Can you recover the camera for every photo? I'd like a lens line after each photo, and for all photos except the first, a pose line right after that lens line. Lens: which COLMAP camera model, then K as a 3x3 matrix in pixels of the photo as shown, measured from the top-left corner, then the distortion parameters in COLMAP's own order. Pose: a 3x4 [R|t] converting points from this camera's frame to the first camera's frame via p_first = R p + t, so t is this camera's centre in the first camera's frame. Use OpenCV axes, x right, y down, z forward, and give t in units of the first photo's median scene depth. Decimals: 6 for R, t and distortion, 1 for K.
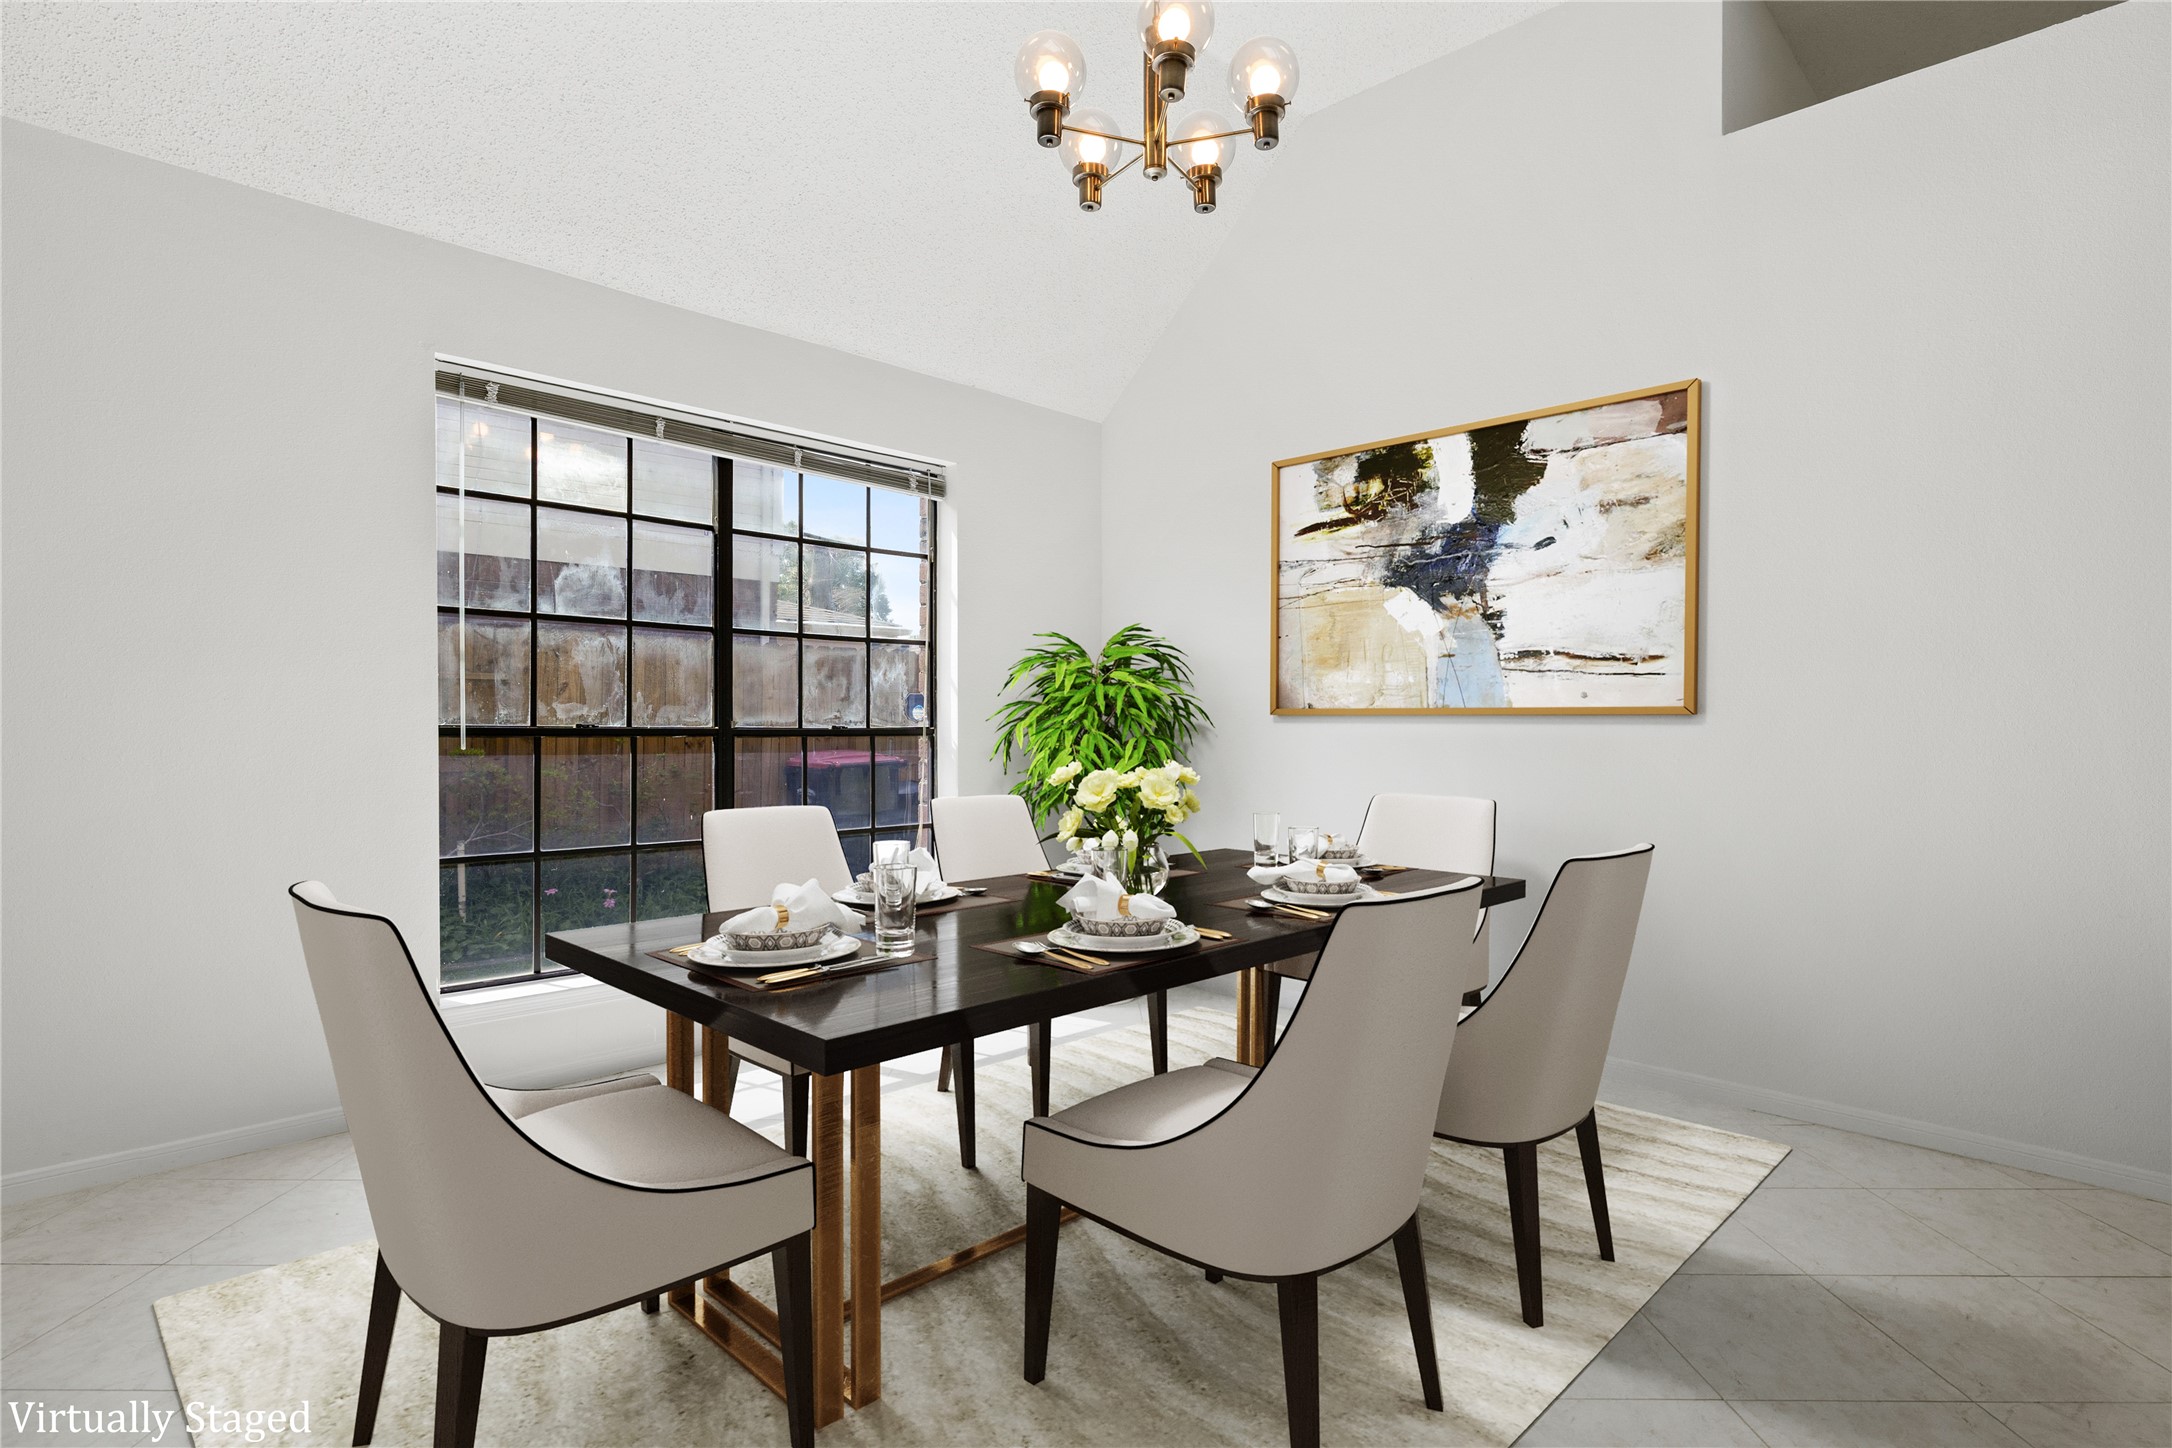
lens RADIAL K [[1117.1, 0, 1086.8], [0, 1117.1, 728.1], [0, 0, 1]] dist [0.001840, 0.000118]
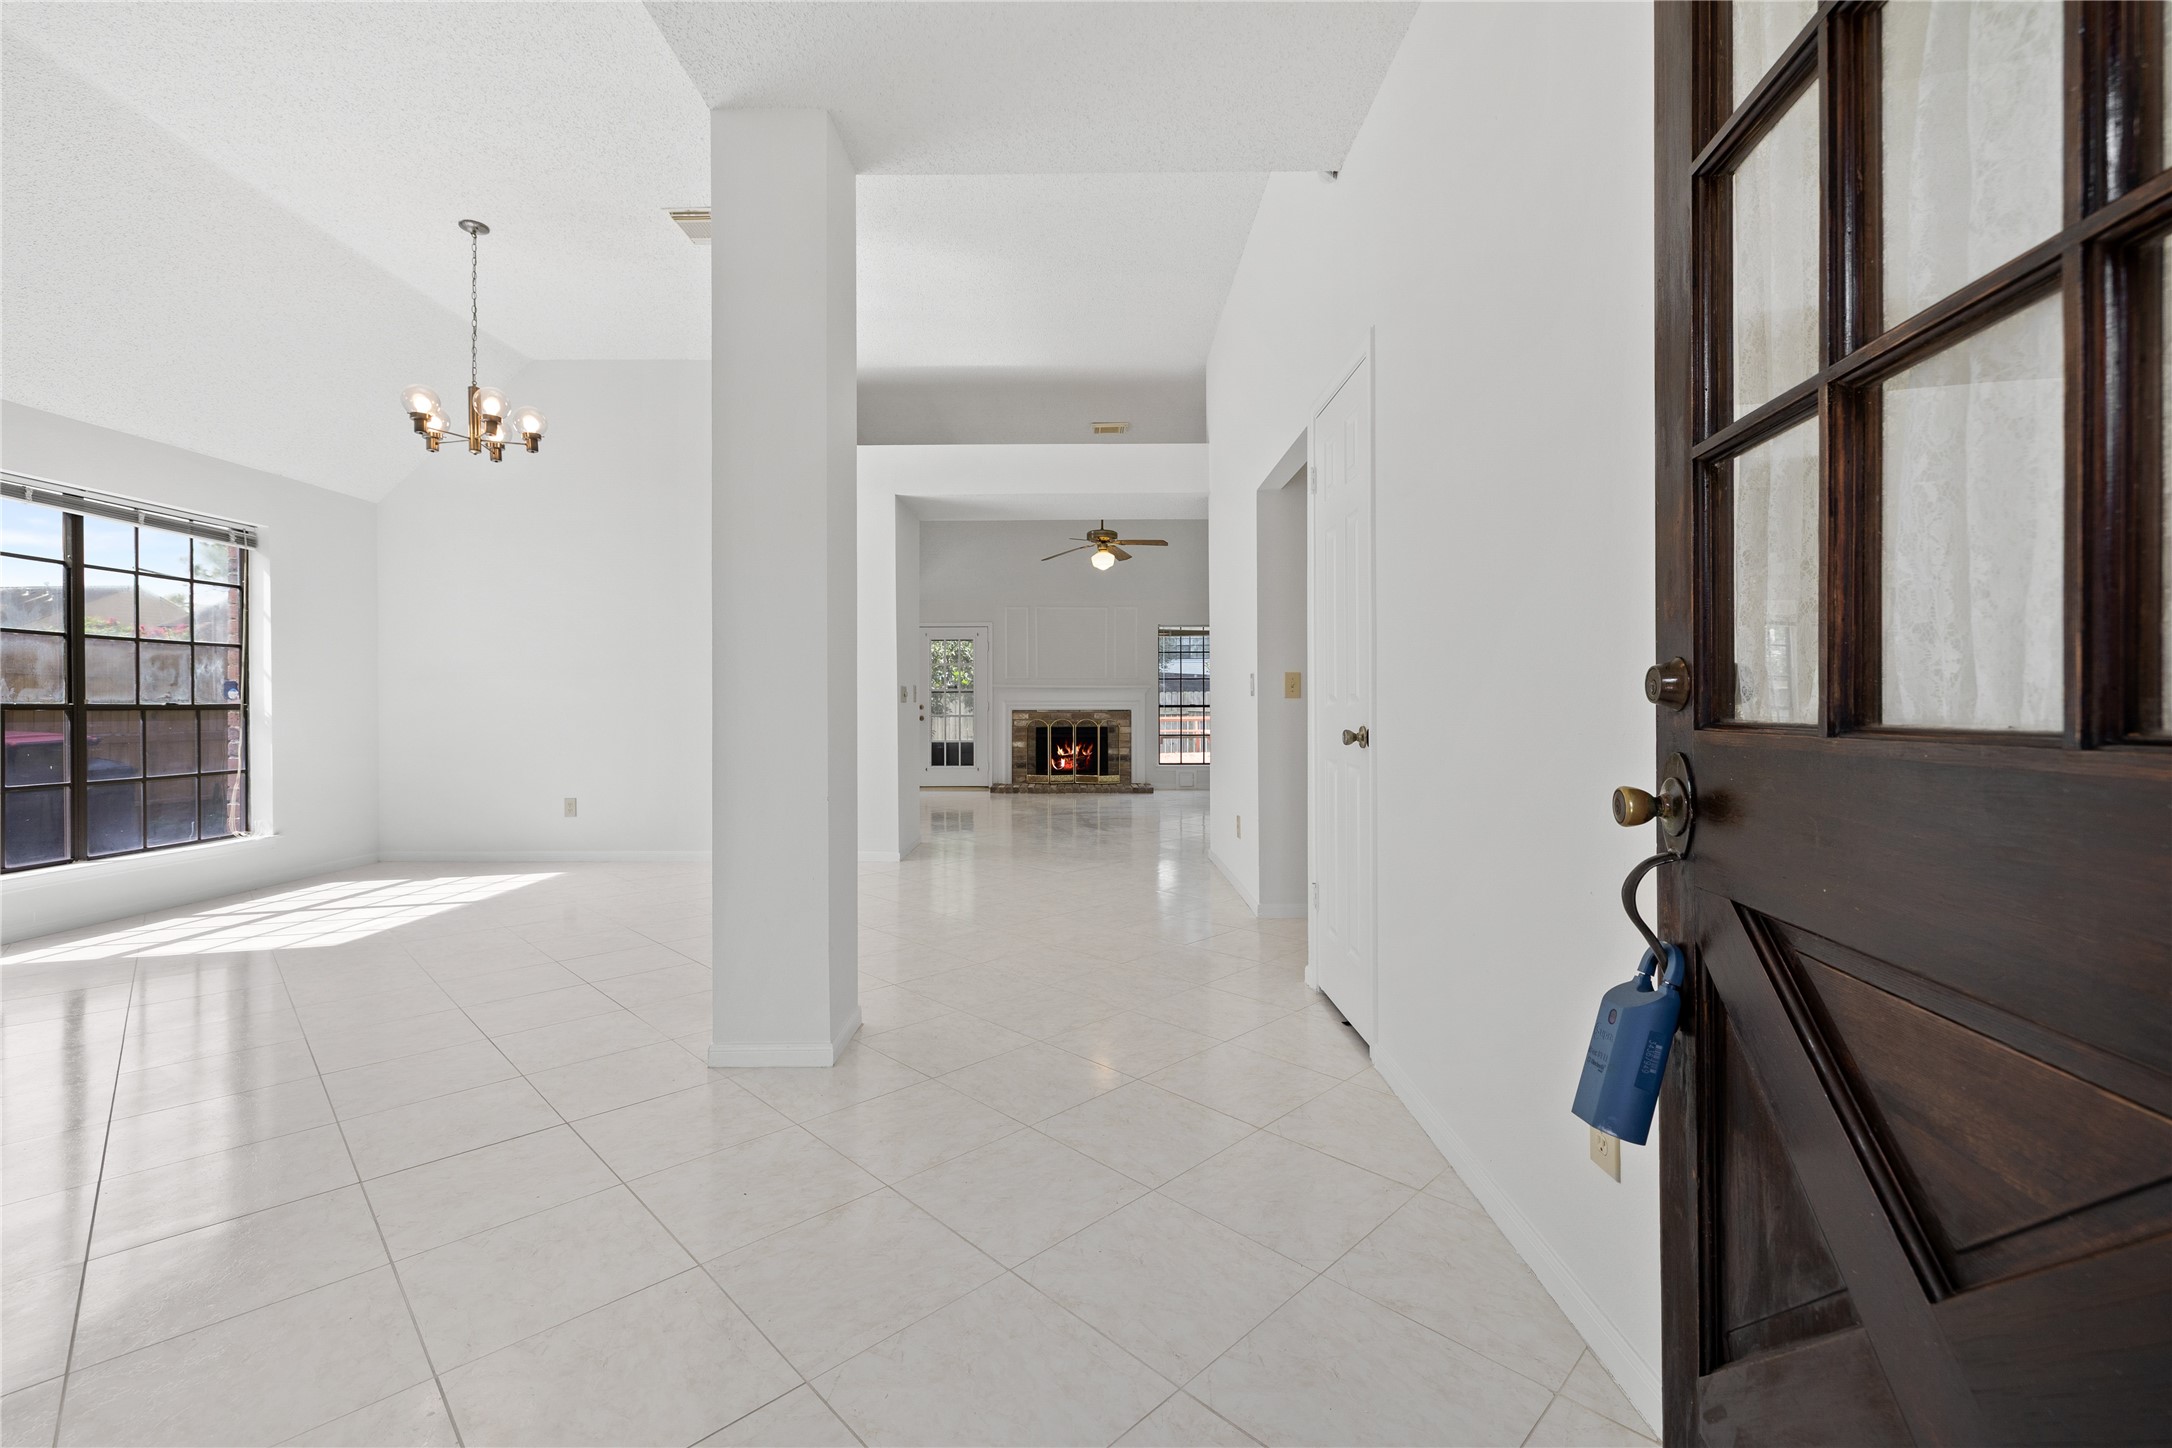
lens RADIAL K [[901.4, 0, 1083.0], [0, 901.4, 712.5], [0, 0, 1]] dist [0.000826, -0.000010]
pose [[0.716757, -0.009542, 0.697258, -0.196193], [0.008056, 0.999953, 0.005403, 0.013800], [-0.697277, 0.001744, 0.716800, -0.677424]]
